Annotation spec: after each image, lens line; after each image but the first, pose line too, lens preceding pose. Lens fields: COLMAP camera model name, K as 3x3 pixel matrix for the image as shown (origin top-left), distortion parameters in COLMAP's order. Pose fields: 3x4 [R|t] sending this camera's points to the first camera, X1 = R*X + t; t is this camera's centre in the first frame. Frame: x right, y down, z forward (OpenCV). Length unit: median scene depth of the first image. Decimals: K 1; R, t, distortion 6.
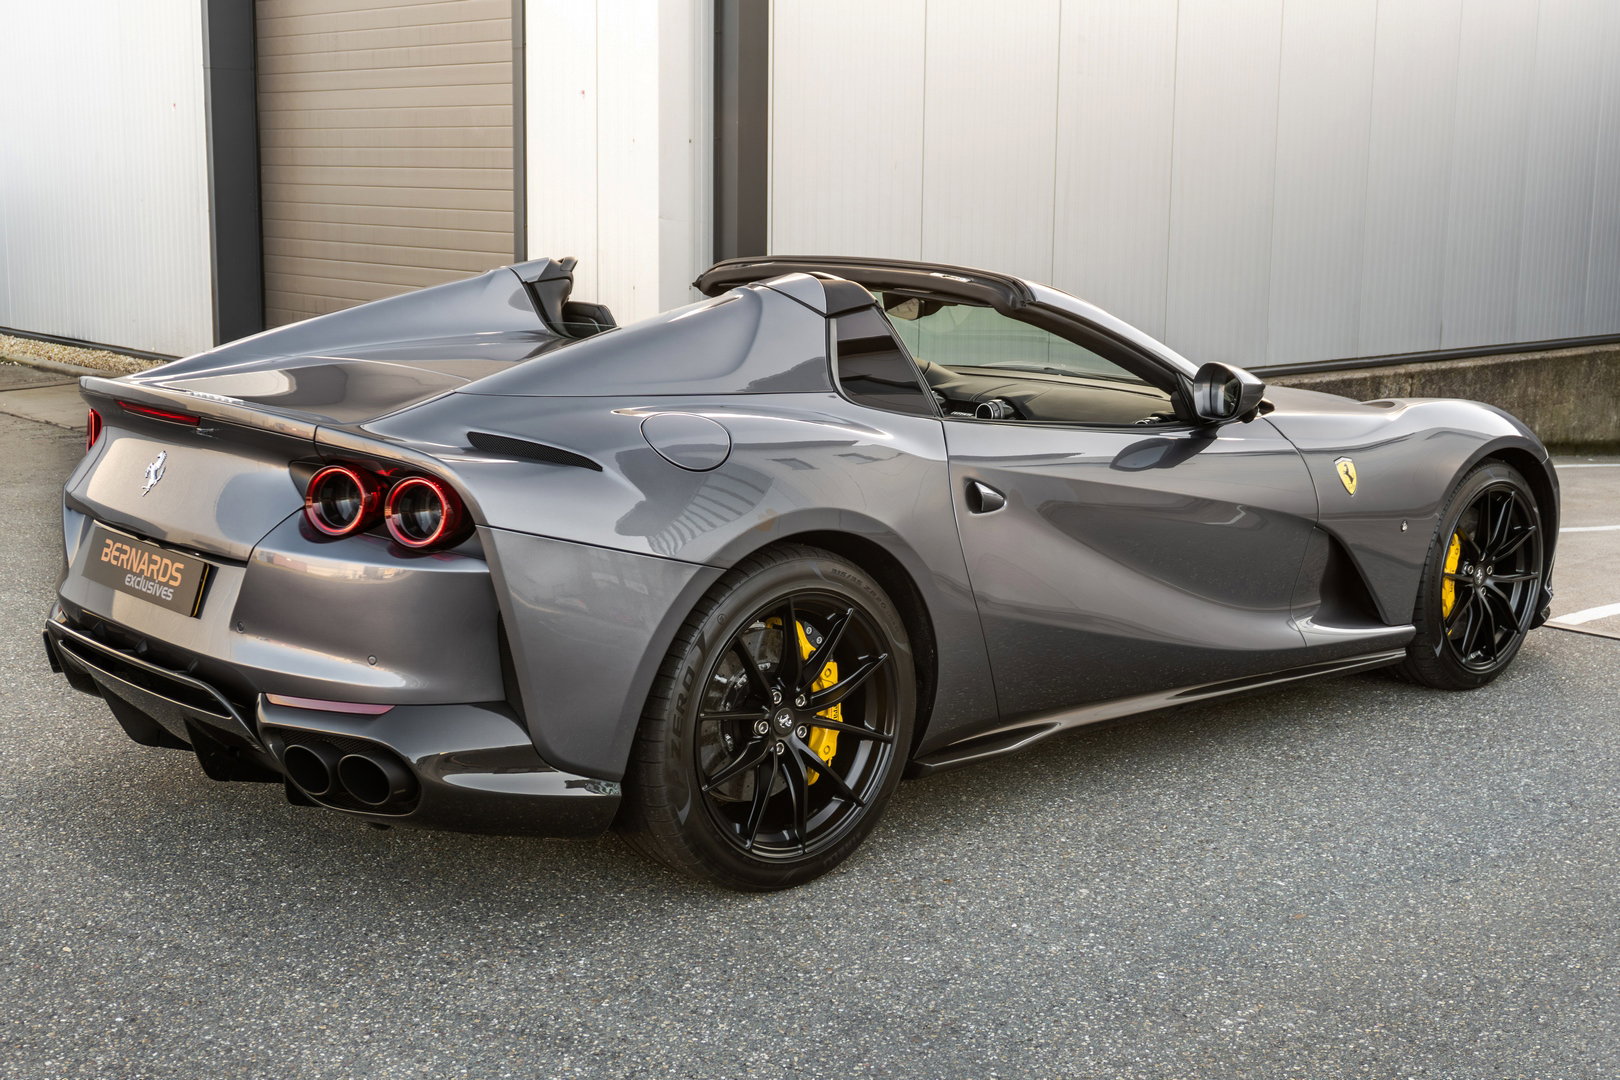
lens RADIAL K [[1990.7, 0, 804.6], [0, 1990.7, 508.8], [0, 0, 1]] dist [-0.027972, 0.017977]
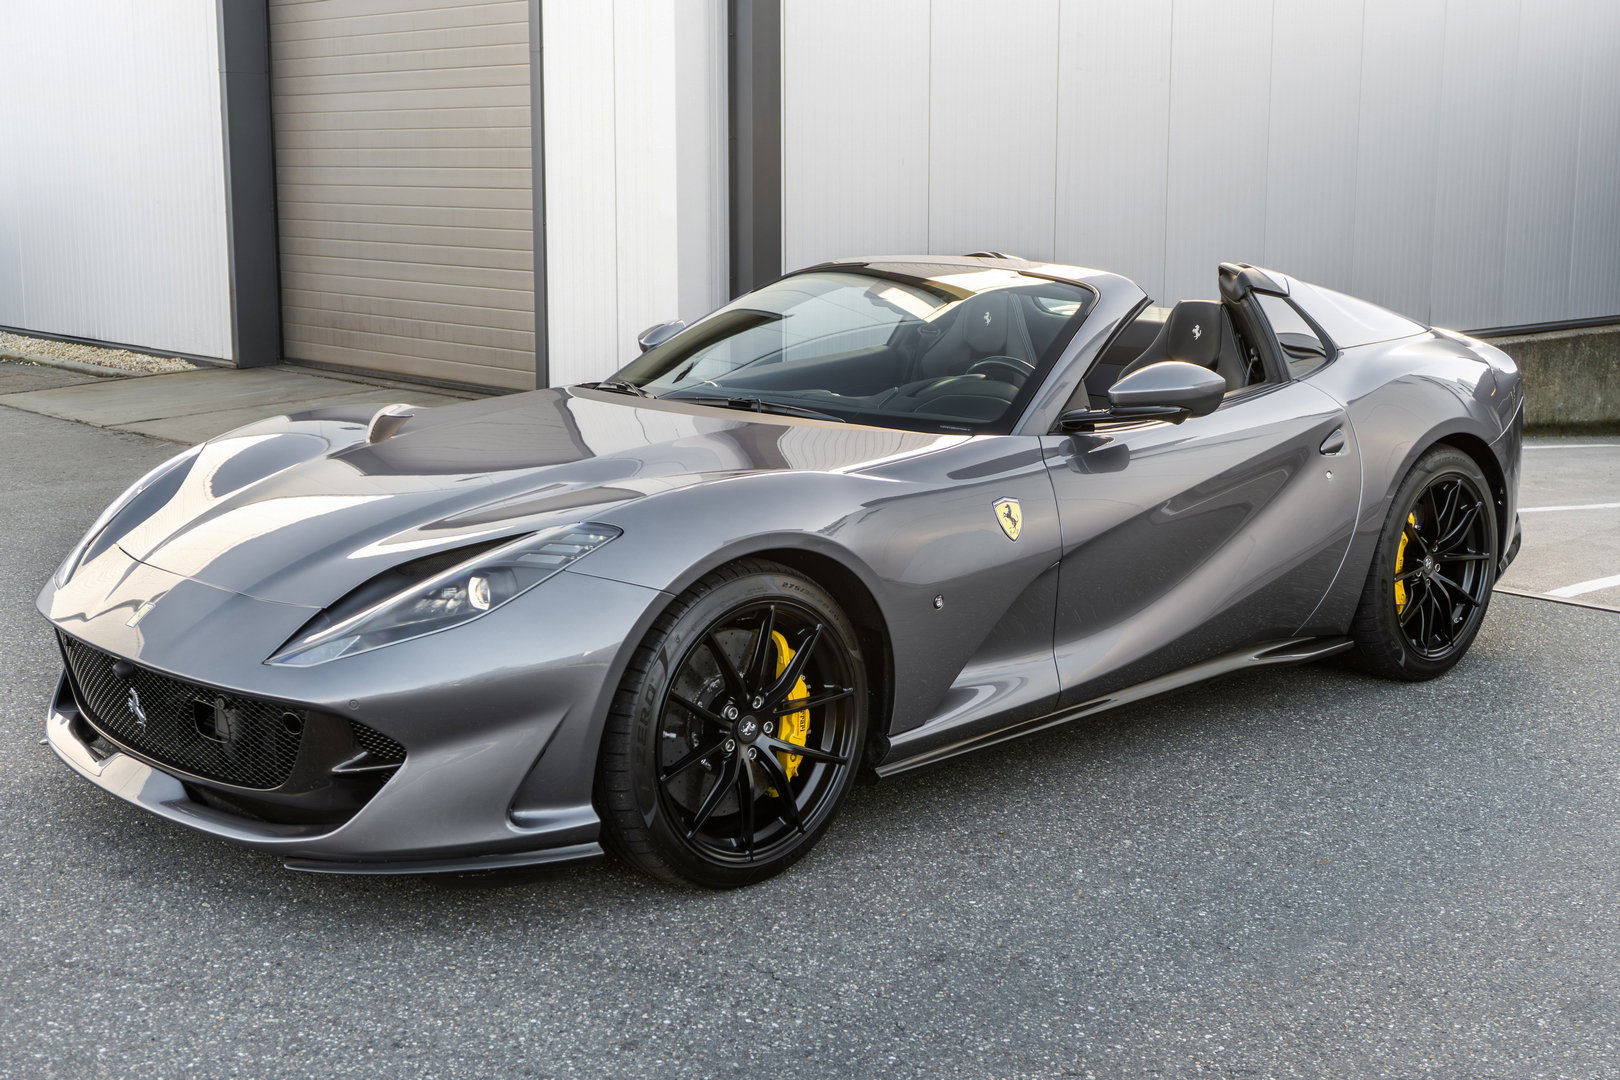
lens RADIAL K [[1978.3, 0, 810.0], [0, 1978.3, 540.0], [0, 0, 1]] dist [0.004640, -0.076168]
pose [[0.999885, -0.011866, 0.009406, -0.043309], [0.011663, 0.999706, 0.021277, 0.001733], [-0.009656, -0.021164, 0.999729, -0.082887]]
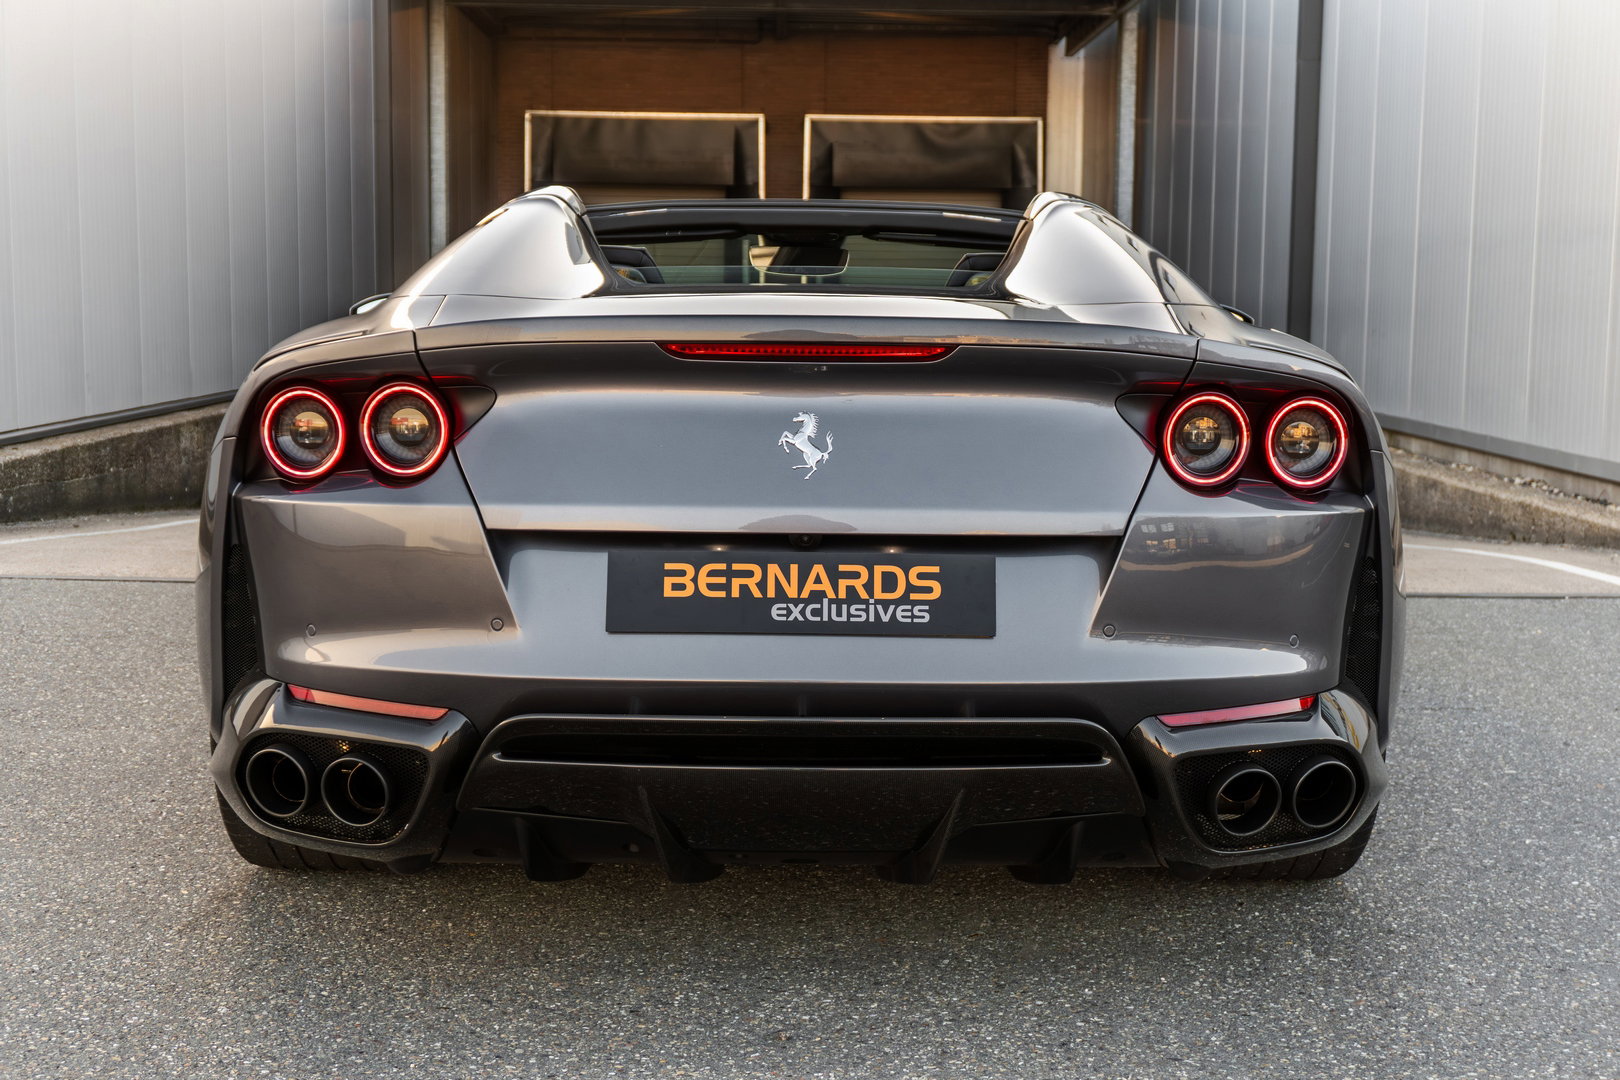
lens RADIAL K [[2082.7, 0, 810.0], [0, 2082.7, 540.0], [0, 0, 1]] dist [0.015142, 0.026091]
pose [[0.674552, -0.095881, 0.731974, -0.855039], [0.117937, 0.992791, 0.021360, -0.001096], [-0.728745, 0.071919, 0.680998, 0.543393]]
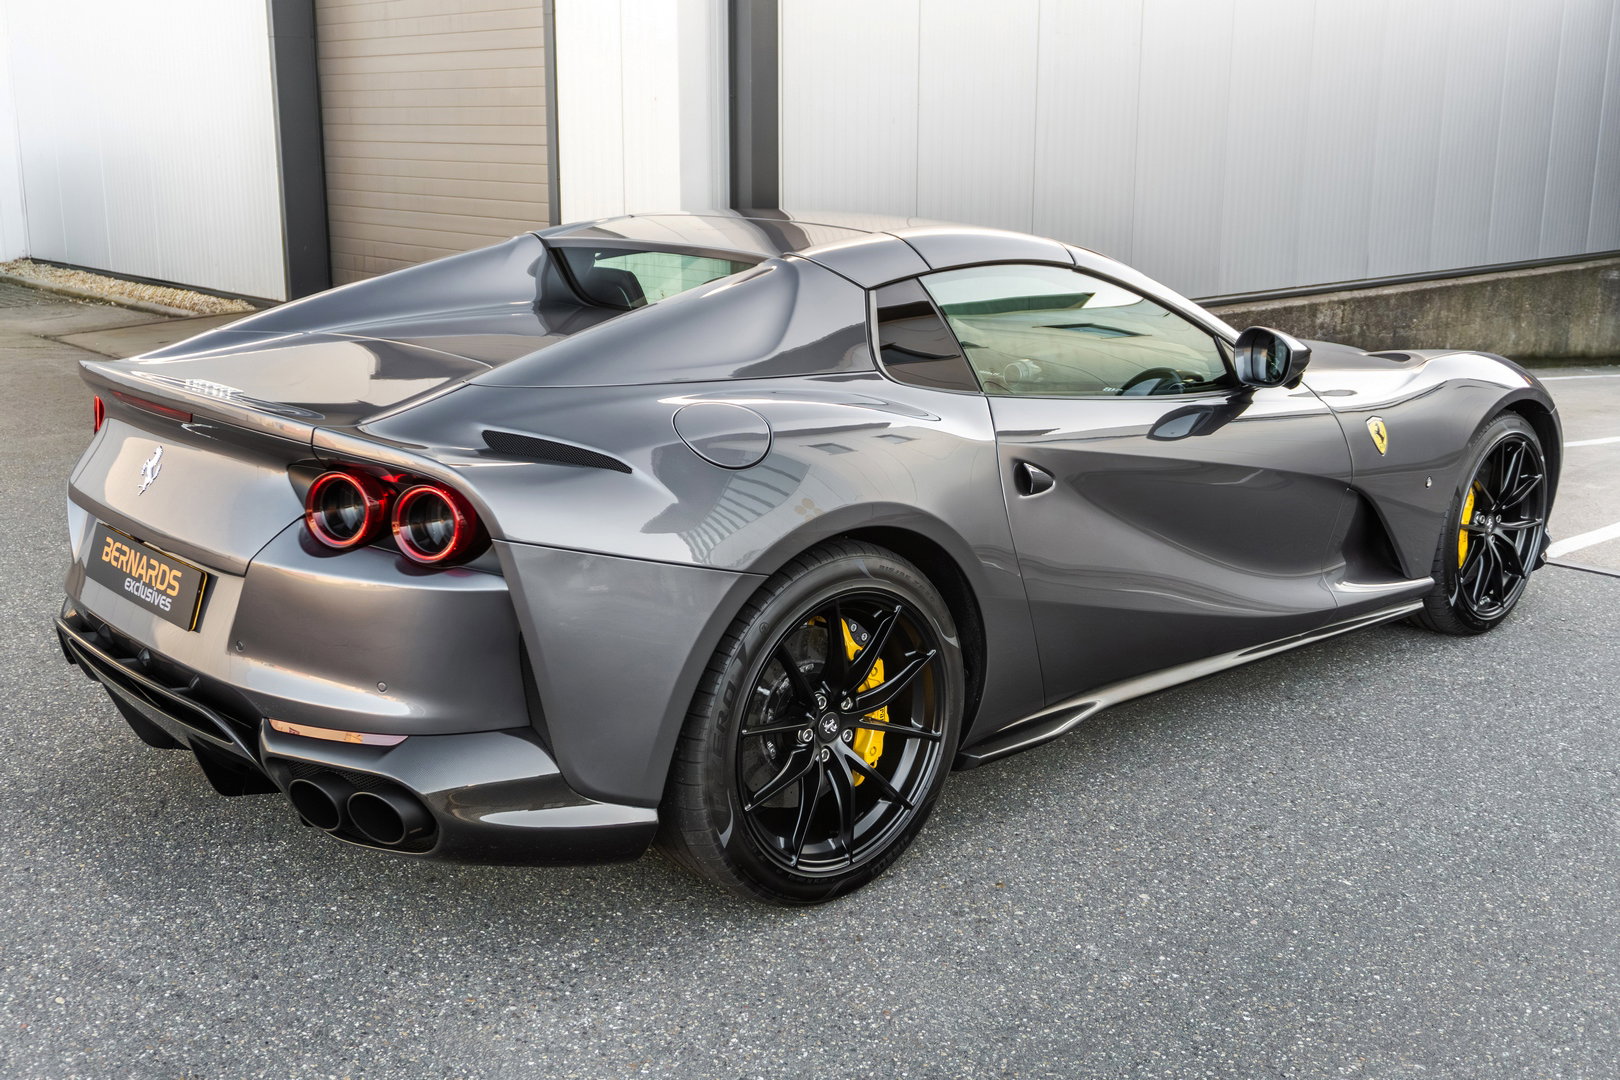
lens RADIAL K [[1636.5, 0, 803.8], [0, 1636.5, 517.1], [0, 0, 1]] dist [-0.013754, -0.011466]
pose [[0.999947, -0.010109, 0.002073, -0.023581], [0.009943, 0.997599, 0.068531, -0.046724], [-0.002761, -0.068507, 0.997647, 0.239670]]
